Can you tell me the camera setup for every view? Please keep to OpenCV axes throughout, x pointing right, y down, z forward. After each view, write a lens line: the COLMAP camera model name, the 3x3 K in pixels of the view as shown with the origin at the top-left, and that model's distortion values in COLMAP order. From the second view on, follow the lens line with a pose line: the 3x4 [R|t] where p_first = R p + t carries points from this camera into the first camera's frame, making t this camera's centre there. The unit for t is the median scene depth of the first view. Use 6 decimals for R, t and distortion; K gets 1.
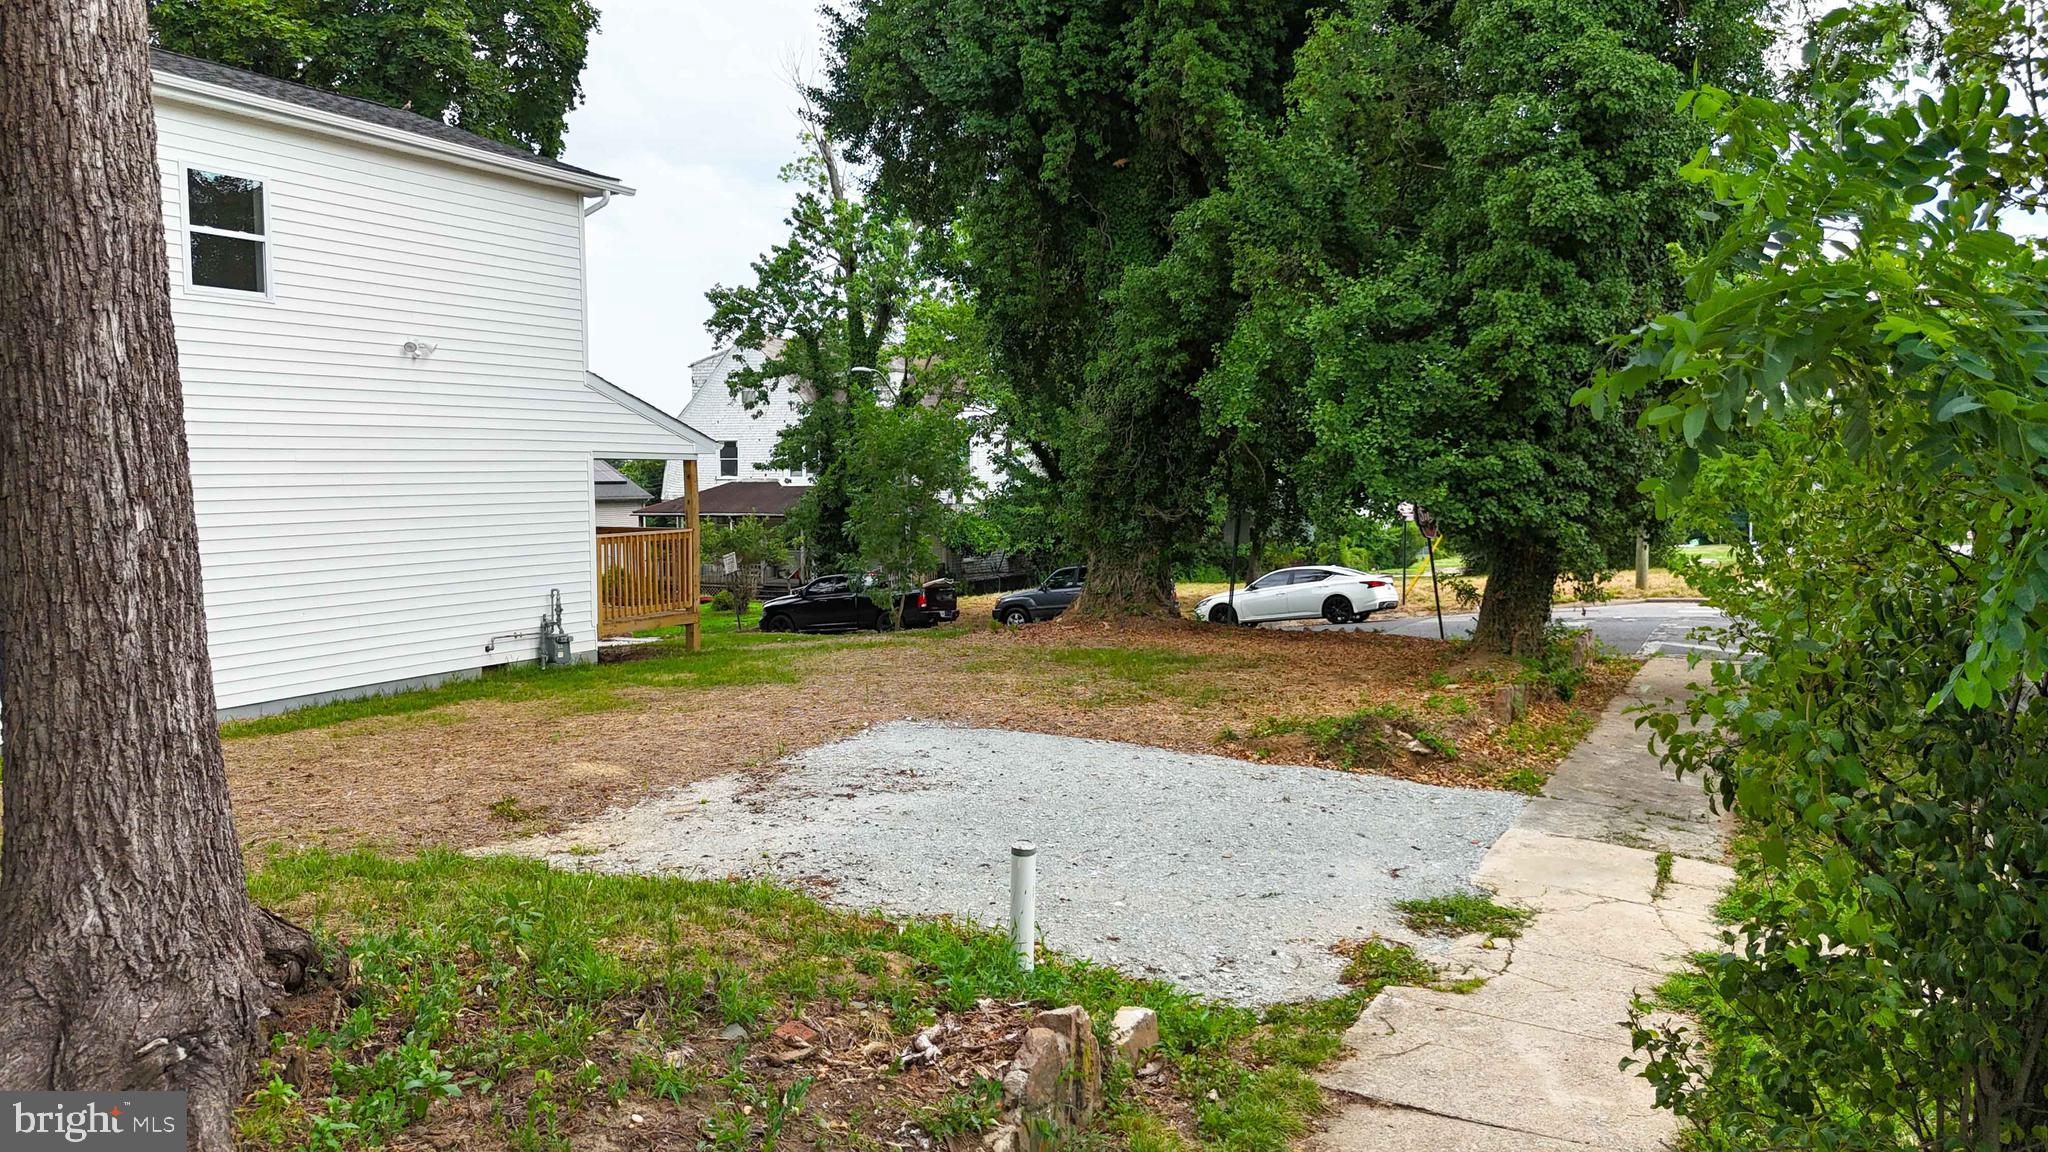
lens RADIAL K [[1518.9, 0, 1024.0], [0, 1518.9, 576.0], [0, 0, 1]] dist [0.038402, -0.068897]
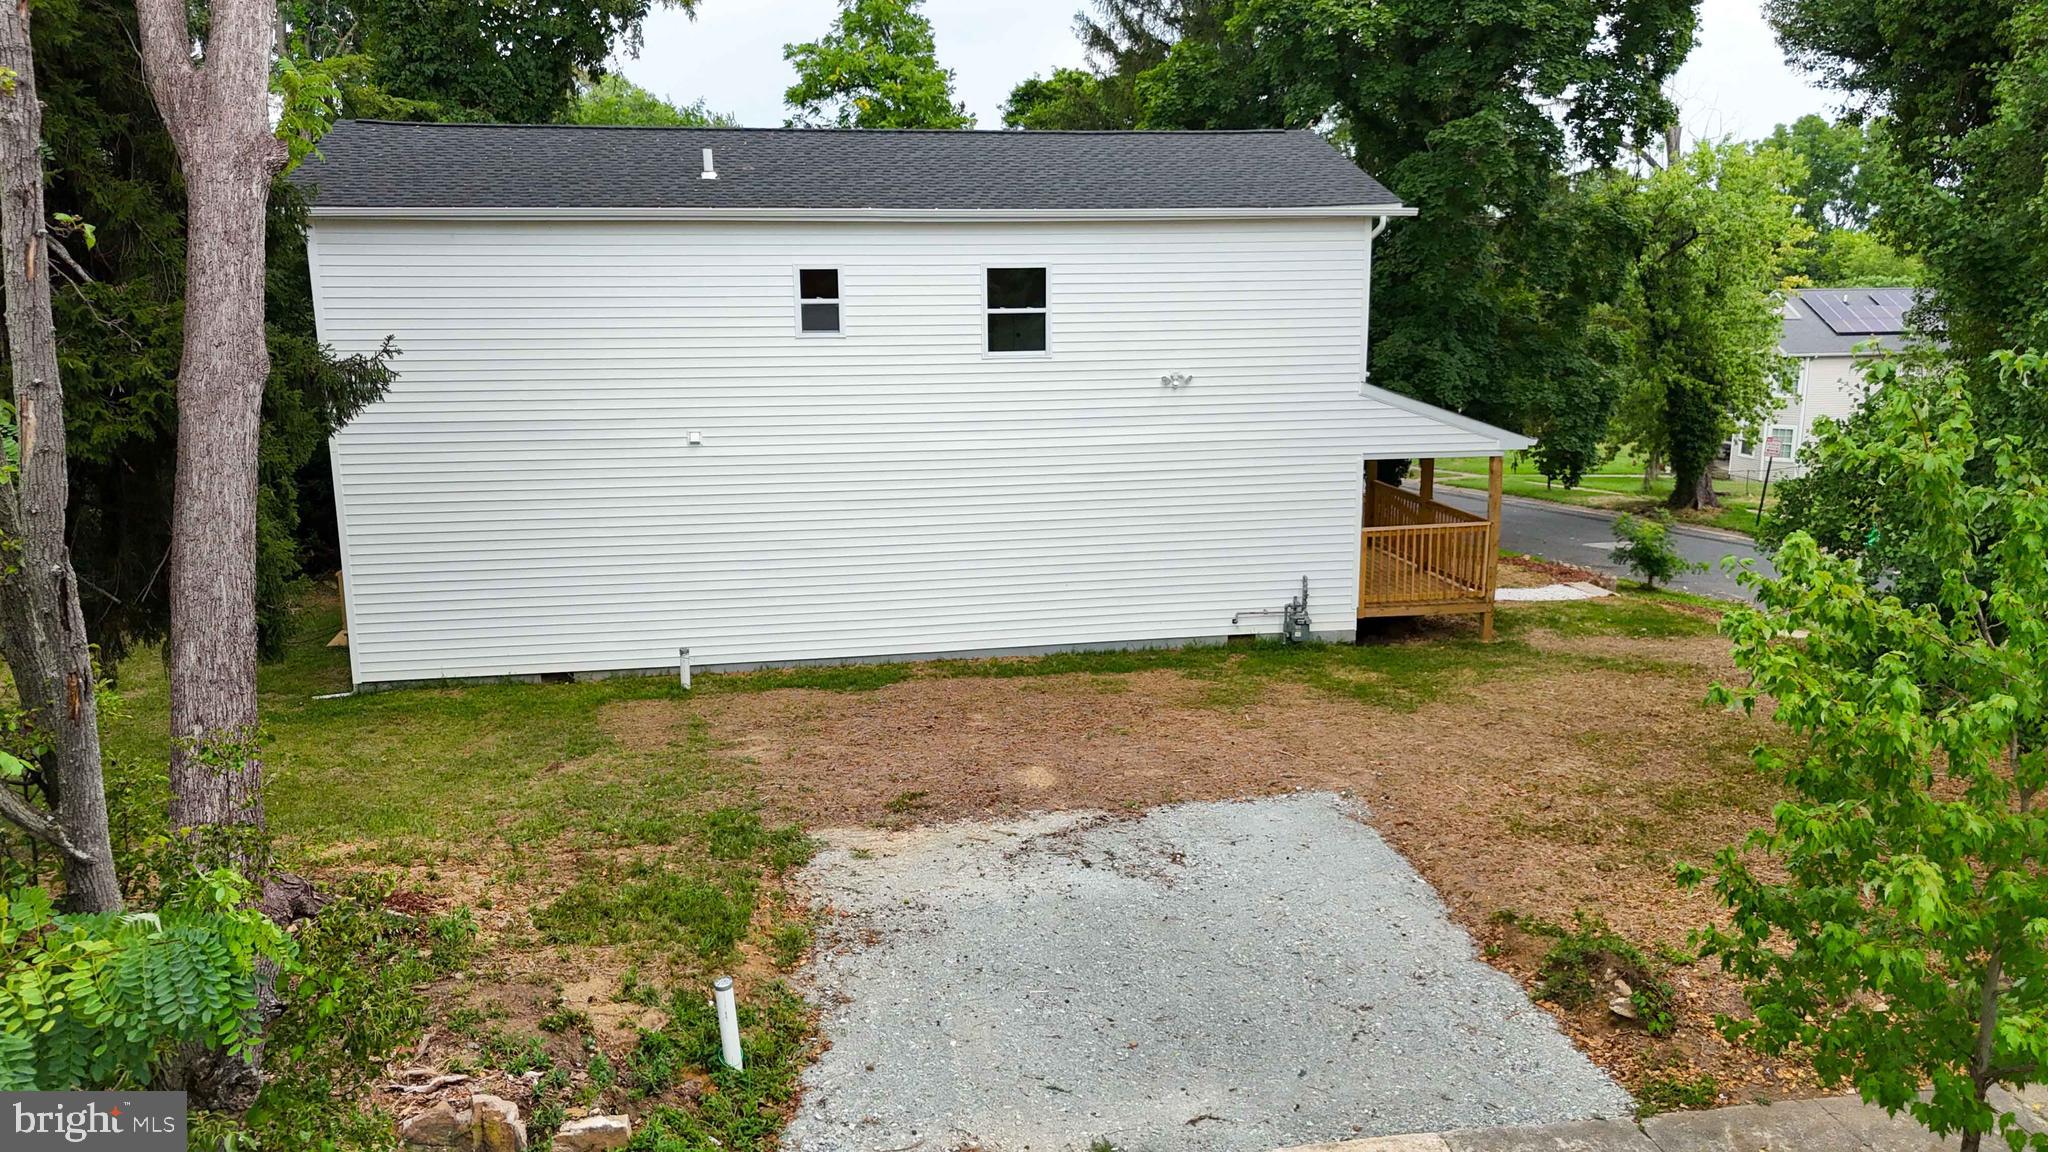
lens RADIAL K [[1499.3, 0, 1024.0], [0, 1499.3, 576.0], [0, 0, 1]] dist [0.062397, -0.062837]
pose [[0.595881, 0.162766, -0.786405, 0.568279], [-0.050210, 0.984880, 0.165799, -0.209225], [0.801502, -0.059312, 0.595044, 0.185696]]
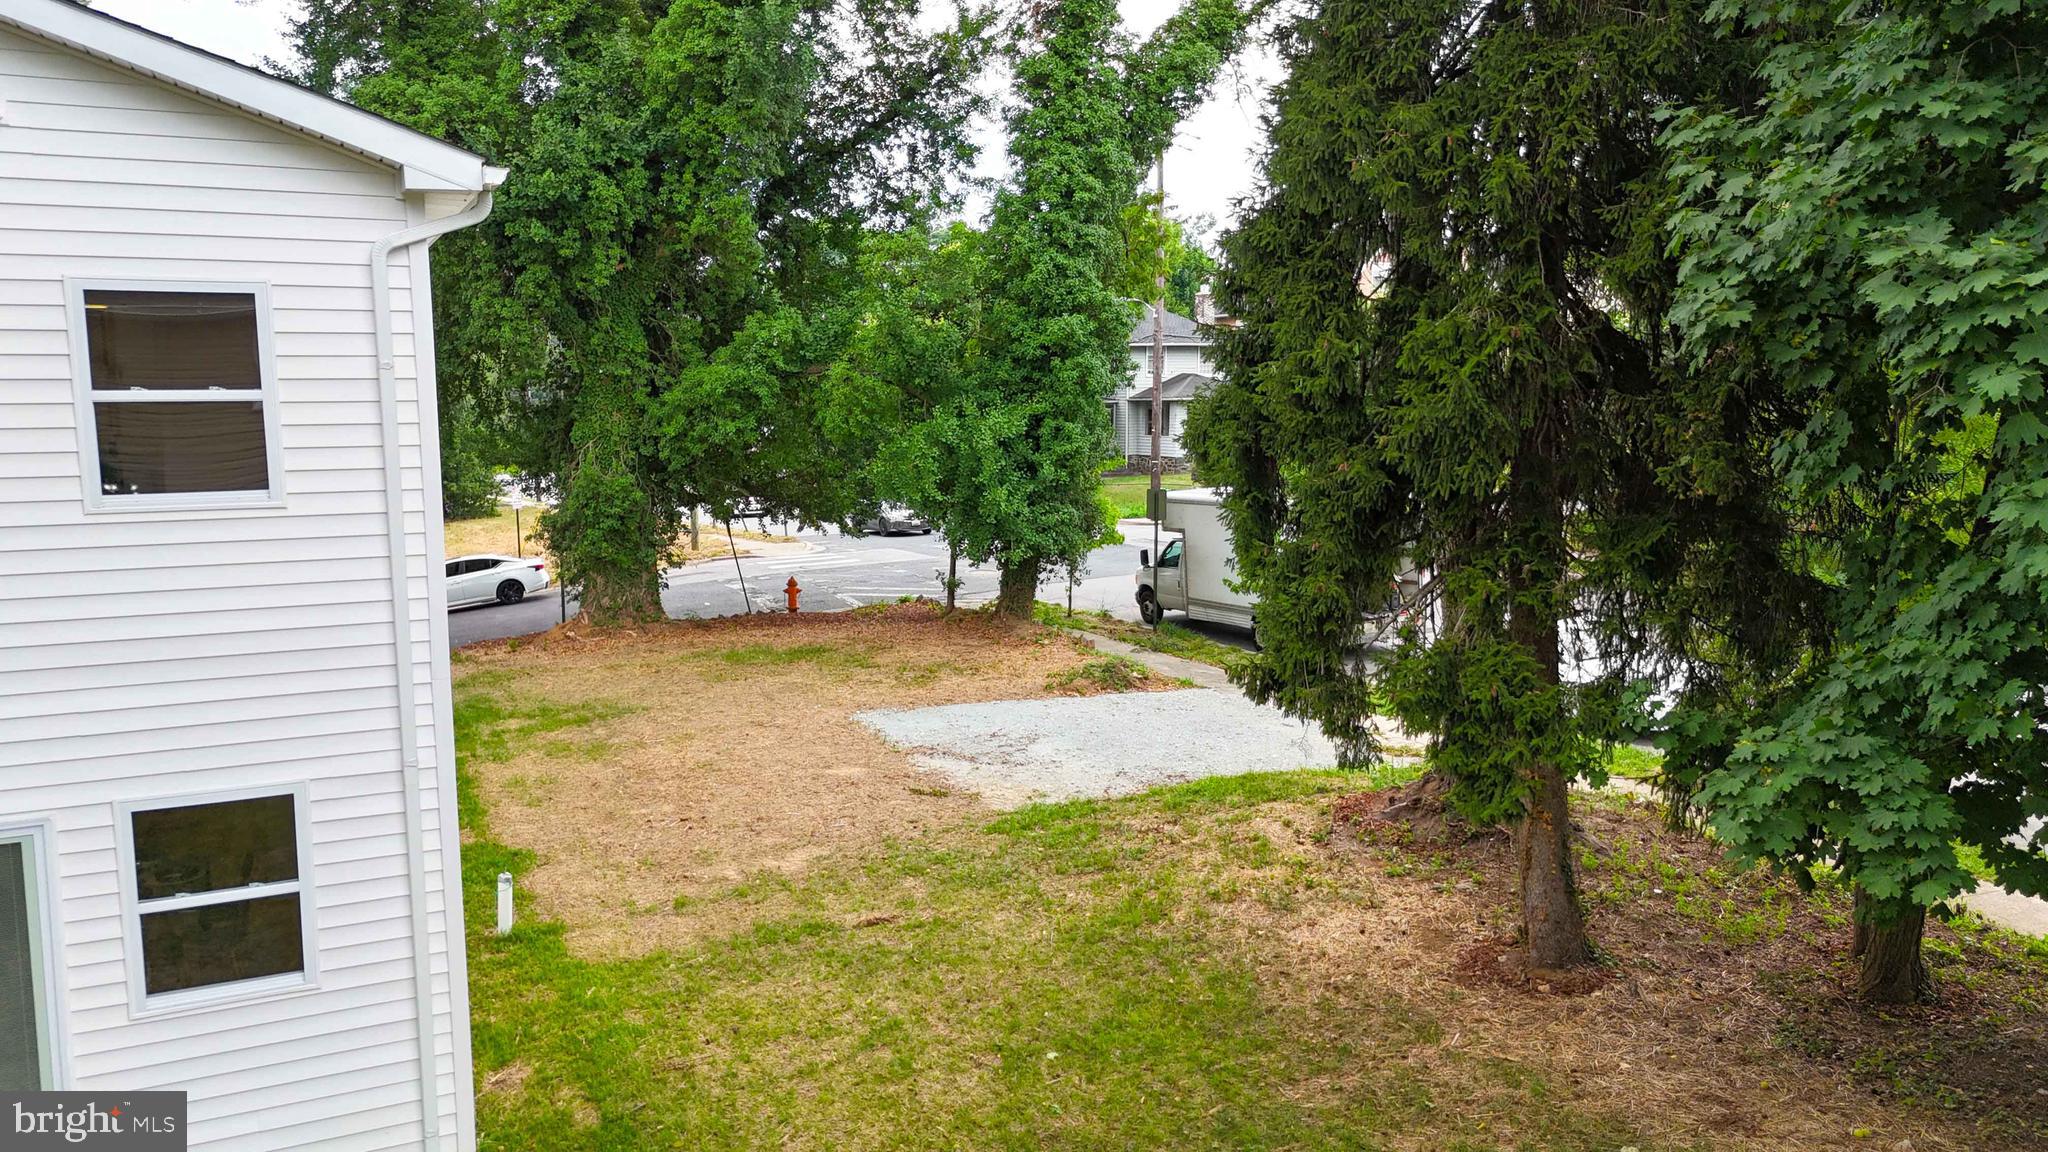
lens RADIAL K [[1499.3, 0, 1024.0], [0, 1499.3, 576.0], [0, 0, 1]] dist [0.062397, -0.062837]
pose [[0.627656, -0.095446, 0.772618, -1.069050], [0.058523, 0.995432, 0.075429, -0.144500], [-0.776288, -0.002128, 0.630375, -0.079245]]
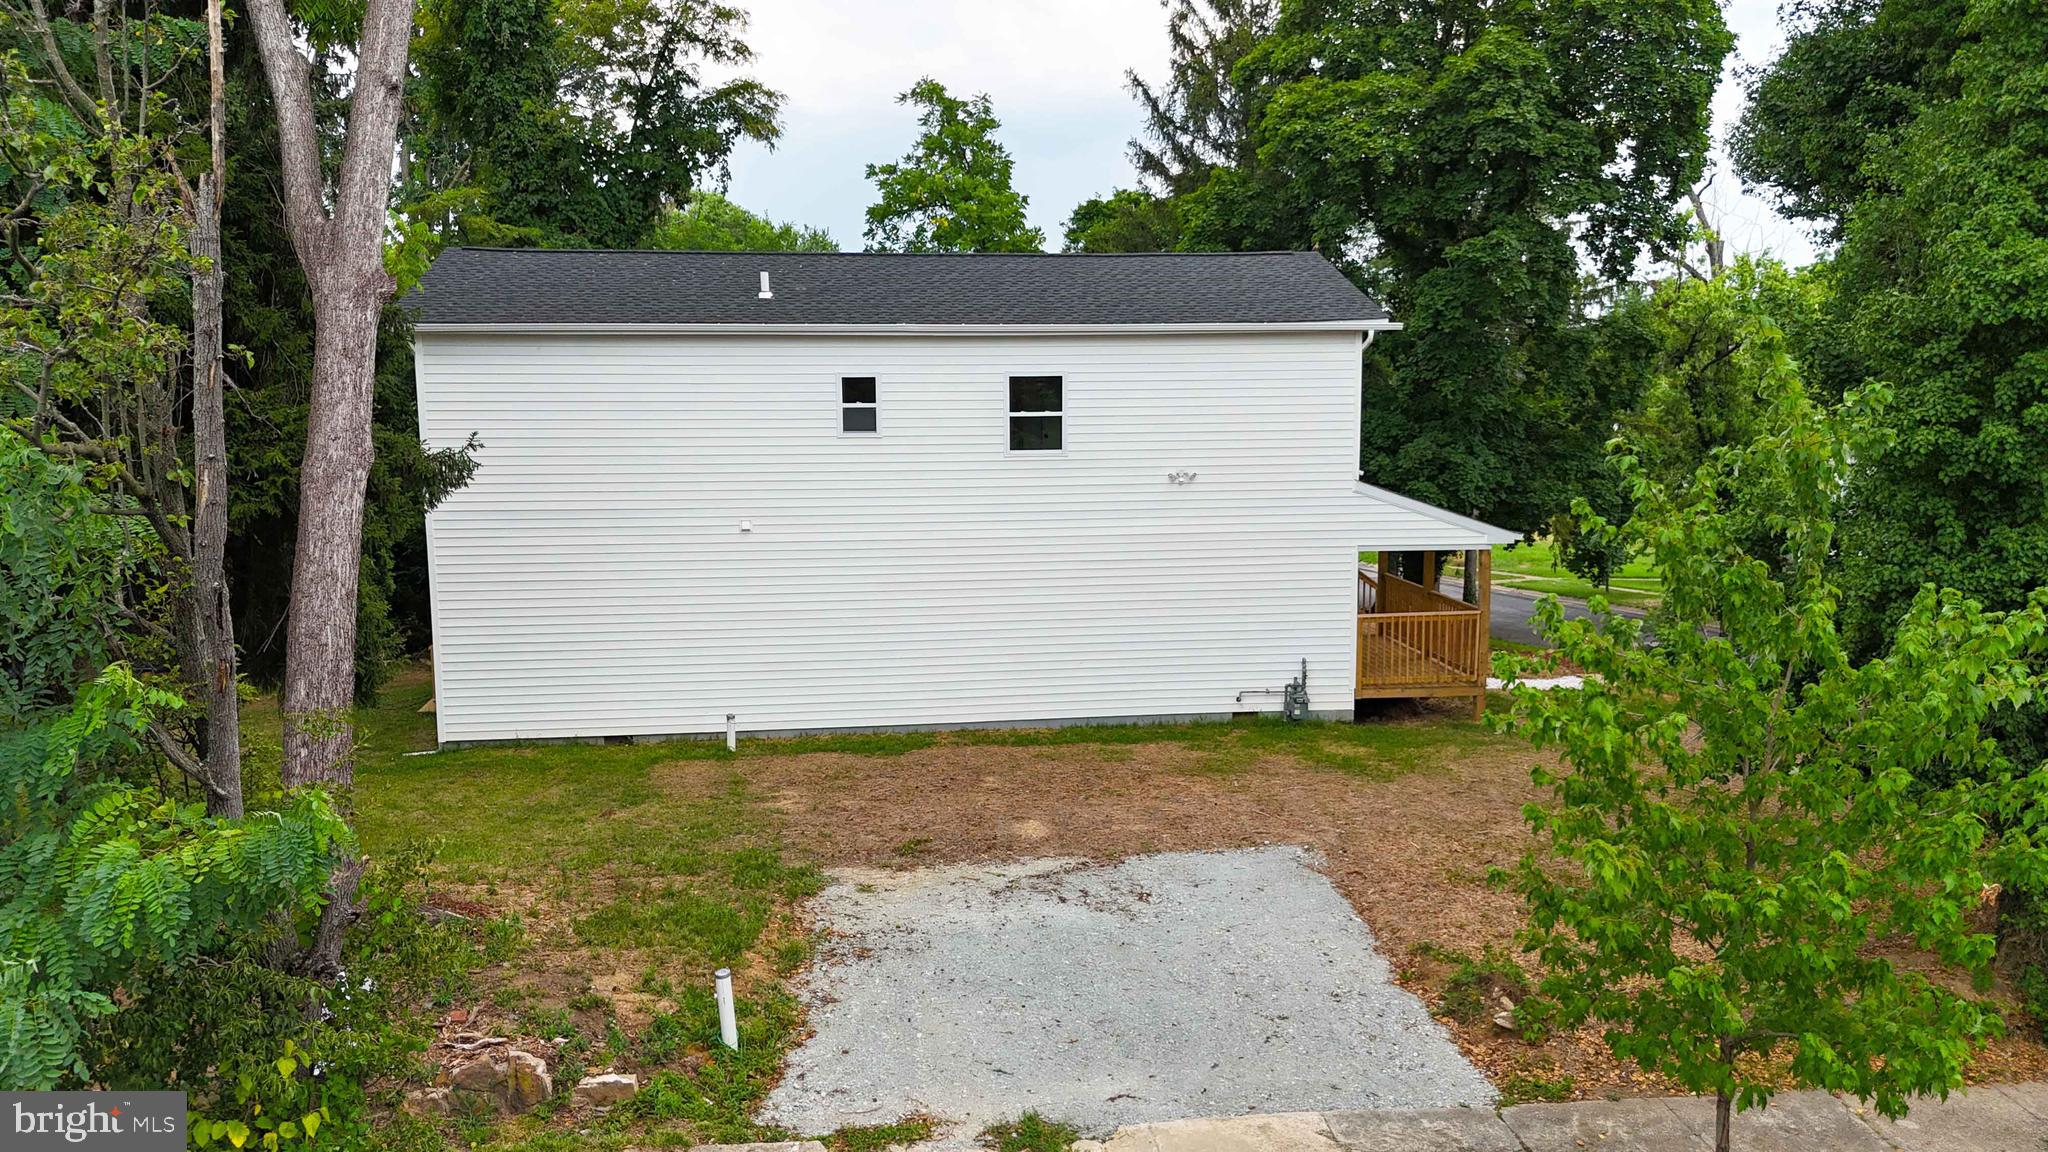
lens RADIAL K [[1499.3, 0, 1024.0], [0, 1499.3, 576.0], [0, 0, 1]] dist [0.062397, -0.062837]
pose [[0.547262, 0.114107, -0.829147, 0.711905], [-0.053561, 0.993407, 0.101361, -0.210343], [0.835246, -0.011061, 0.549765, 0.164700]]
